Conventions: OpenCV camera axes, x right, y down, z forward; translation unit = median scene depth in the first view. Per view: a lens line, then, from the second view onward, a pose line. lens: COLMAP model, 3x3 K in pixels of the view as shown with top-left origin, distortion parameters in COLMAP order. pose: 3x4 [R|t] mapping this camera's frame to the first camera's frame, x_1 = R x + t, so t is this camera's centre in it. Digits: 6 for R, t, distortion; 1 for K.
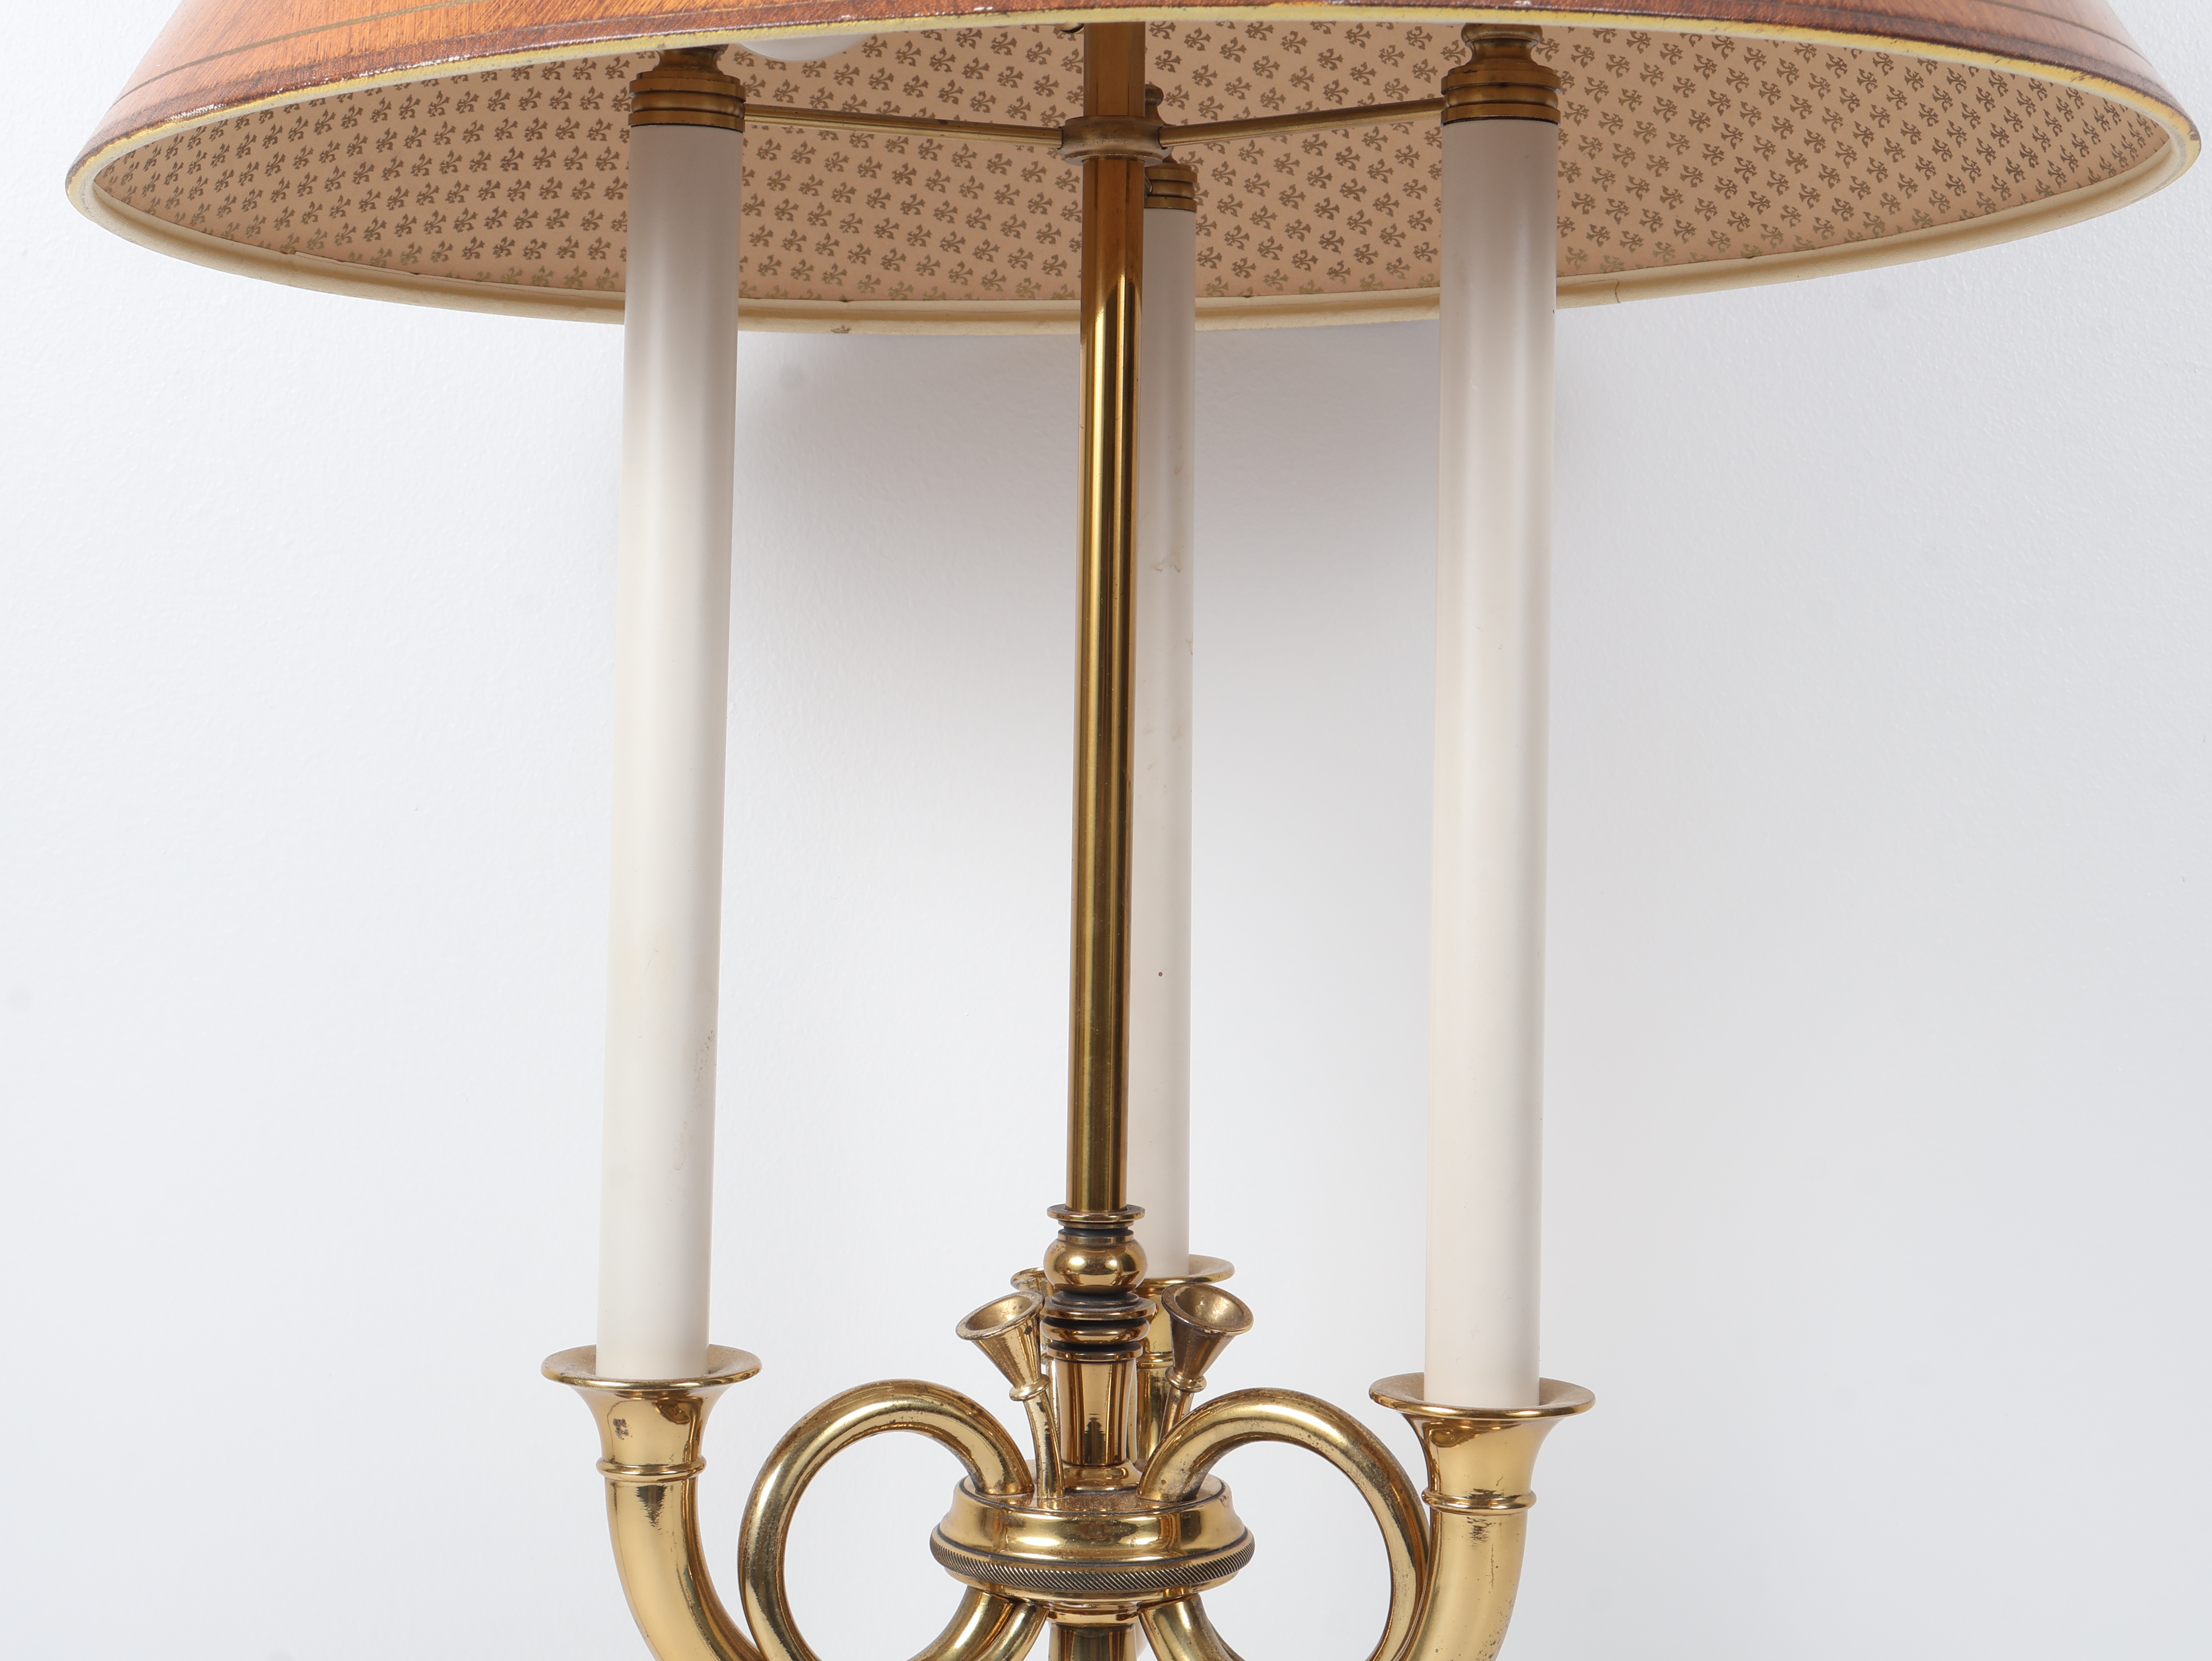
lens RADIAL K [[3511.3, 0, 1074.4], [0, 3511.3, 828.8], [0, 0, 1]] dist [0.015395, 0.018513]
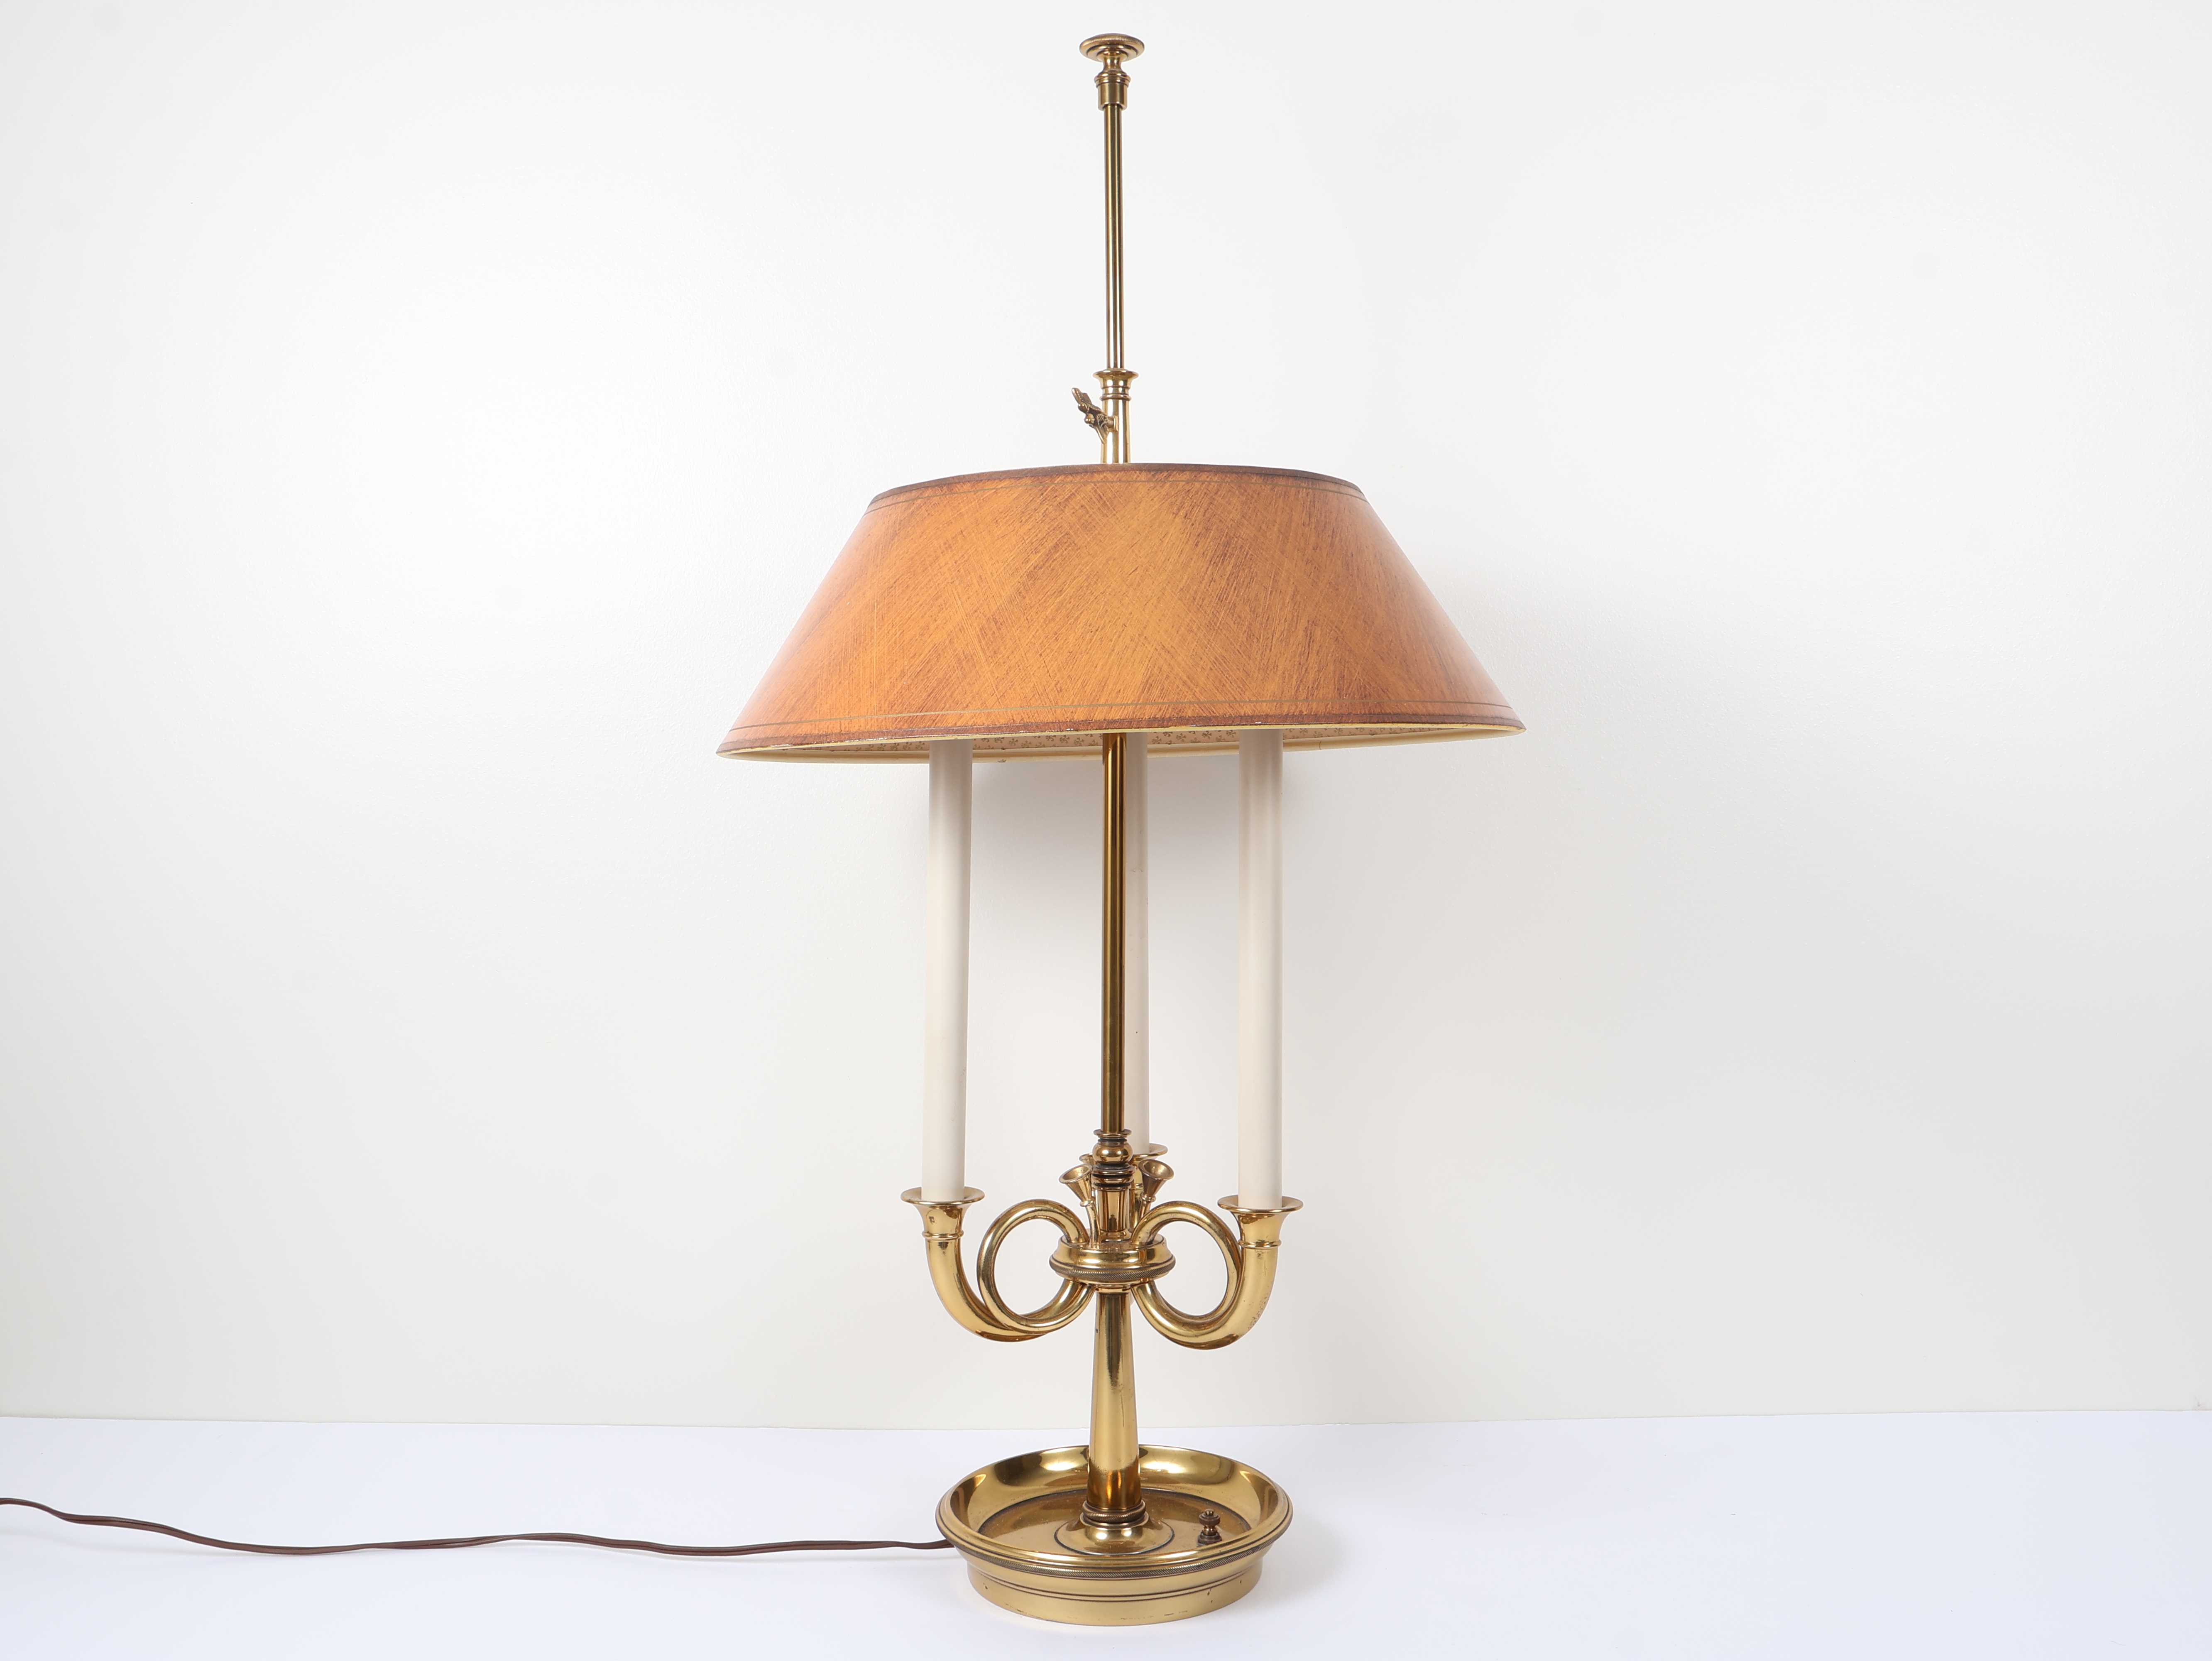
lens RADIAL K [[2003.6, 0, 1106.0], [0, 2003.6, 830.5], [0, 0, 1]] dist [0.000255, 0.000654]
pose [[0.999907, -0.011378, 0.007578, -0.007285], [0.011406, 0.999928, -0.003625, -0.108176], [-0.007536, 0.003711, 0.999965, -0.474221]]
